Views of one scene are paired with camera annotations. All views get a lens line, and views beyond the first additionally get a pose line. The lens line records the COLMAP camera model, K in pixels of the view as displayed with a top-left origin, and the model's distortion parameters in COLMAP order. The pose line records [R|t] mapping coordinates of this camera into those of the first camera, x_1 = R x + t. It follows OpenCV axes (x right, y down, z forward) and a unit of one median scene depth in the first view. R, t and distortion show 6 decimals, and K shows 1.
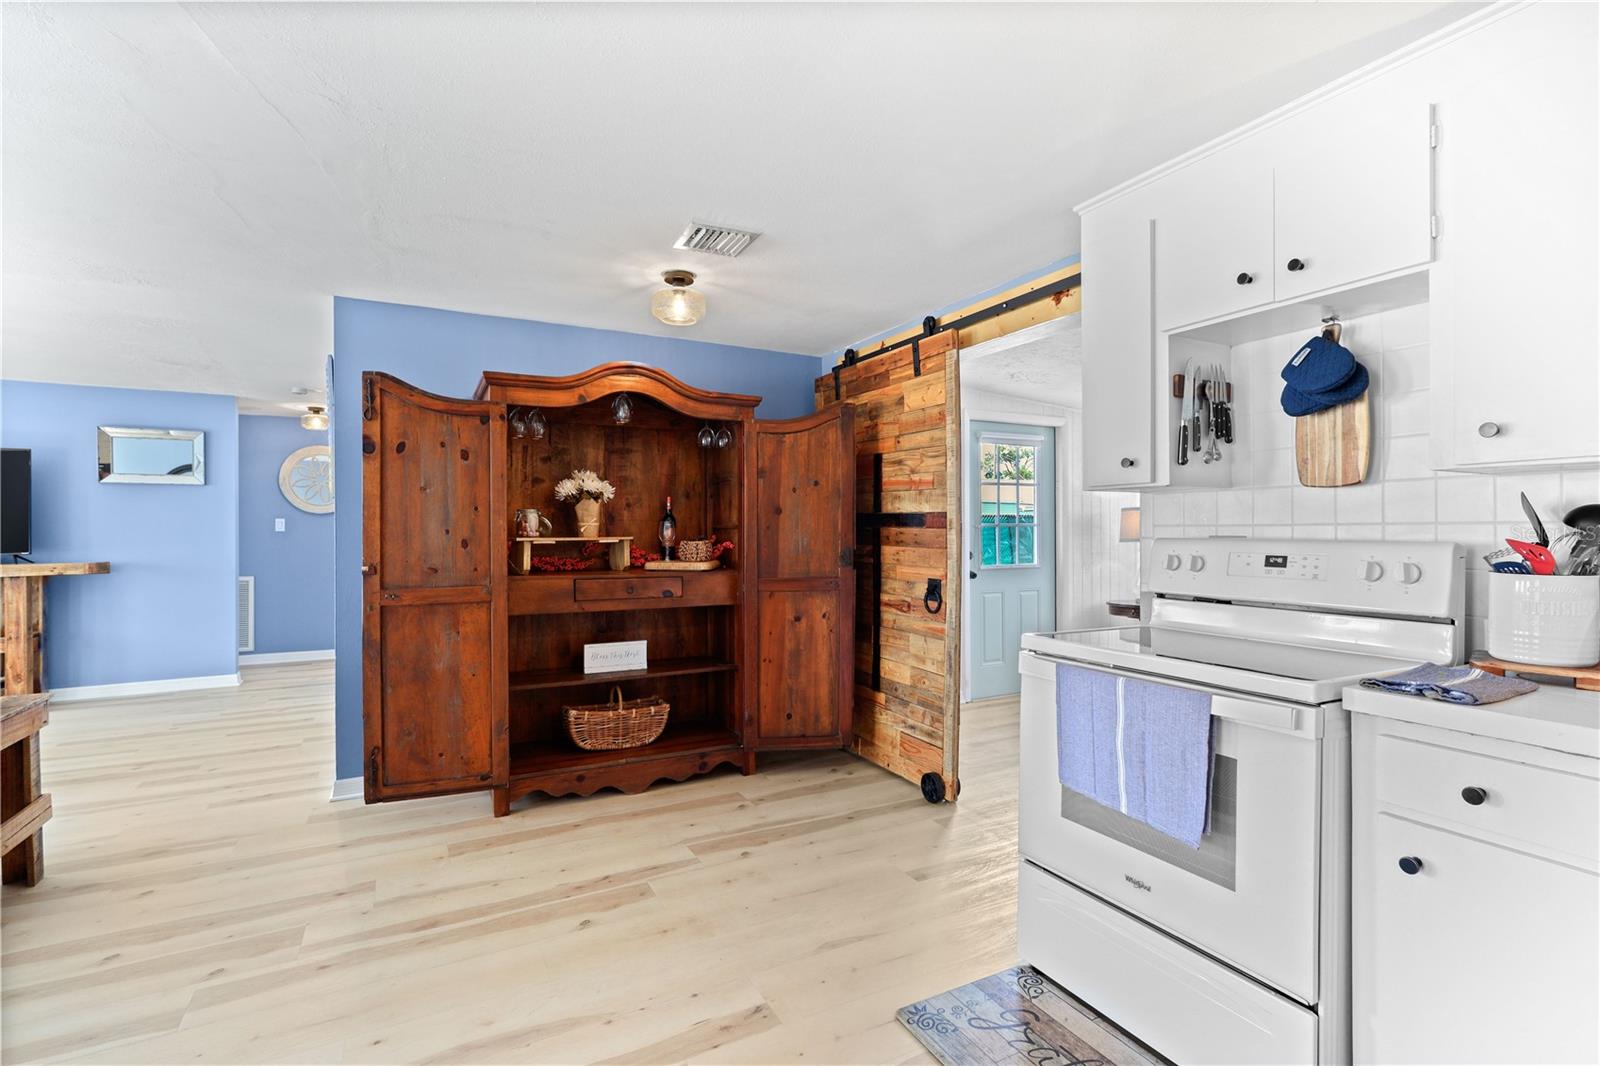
lens RADIAL K [[741.0, 0, 800.0], [0, 741.0, 533.0], [0, 0, 1]] dist [0.000622, 0.000384]
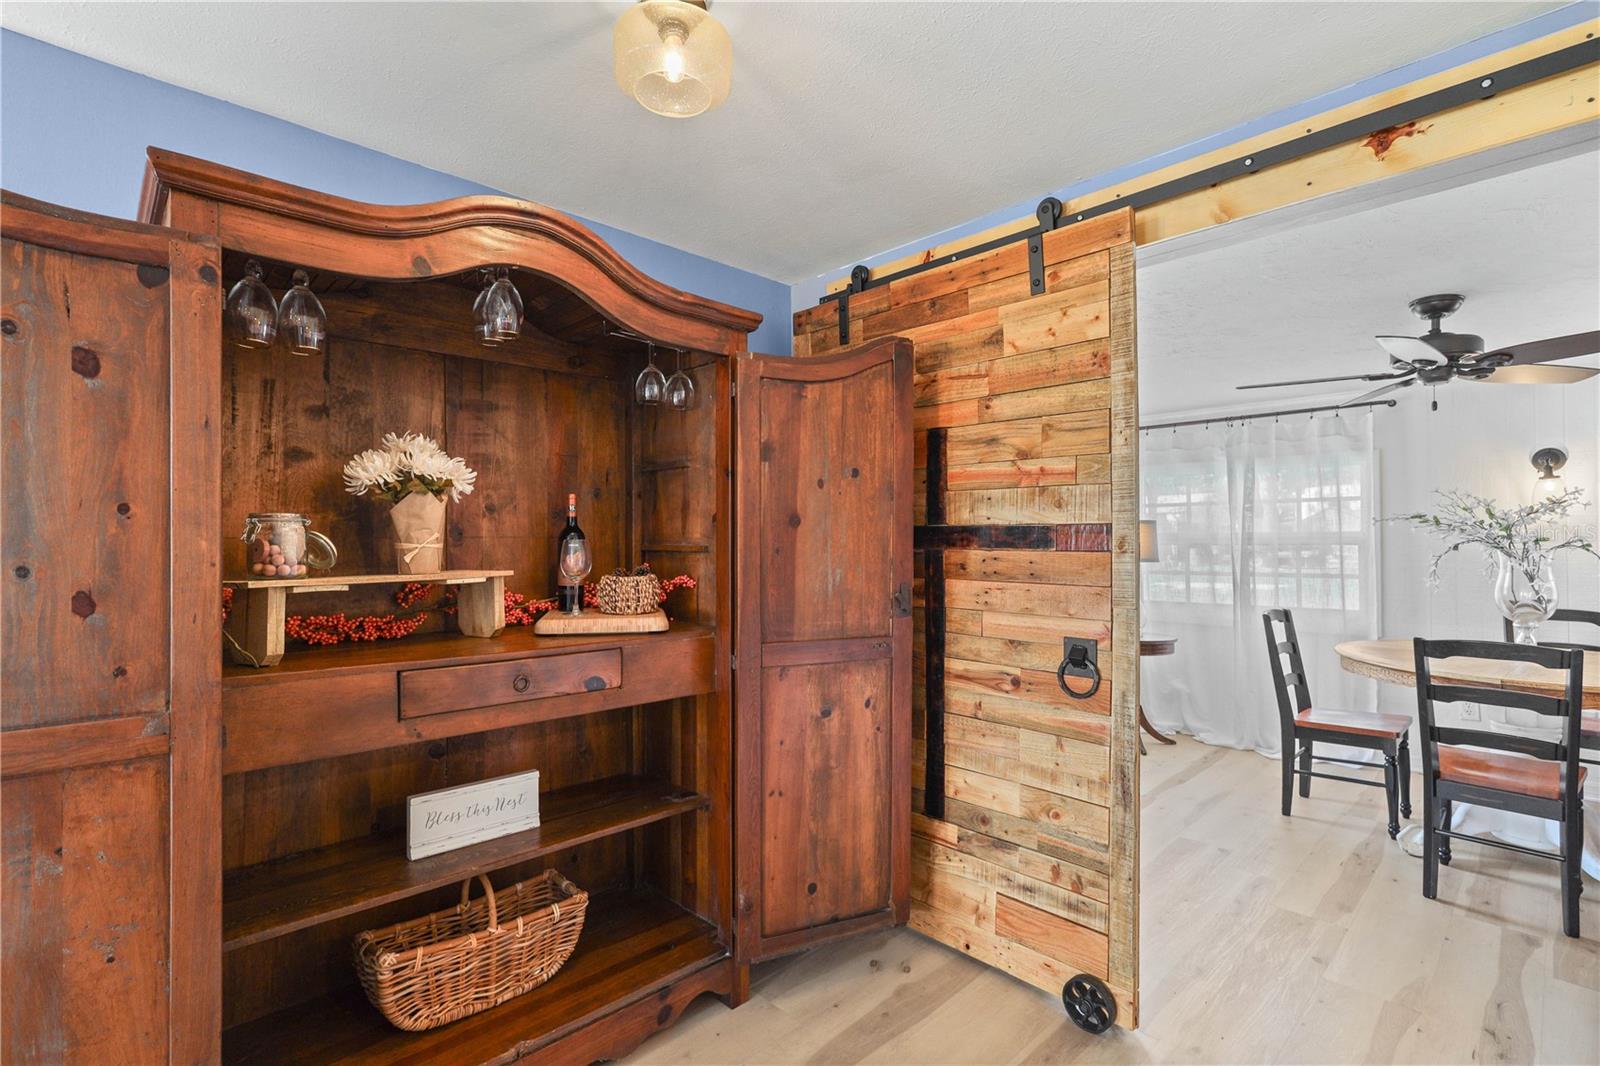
lens RADIAL K [[748.9, 0, 800.3], [0, 748.9, 536.5], [0, 0, 1]] dist [-0.001863, 0.001283]
pose [[0.961280, 0.000120, 0.275574, -0.178984], [0.003521, 0.999913, -0.012717, -0.010750], [-0.275552, 0.013195, 0.961196, 0.456730]]
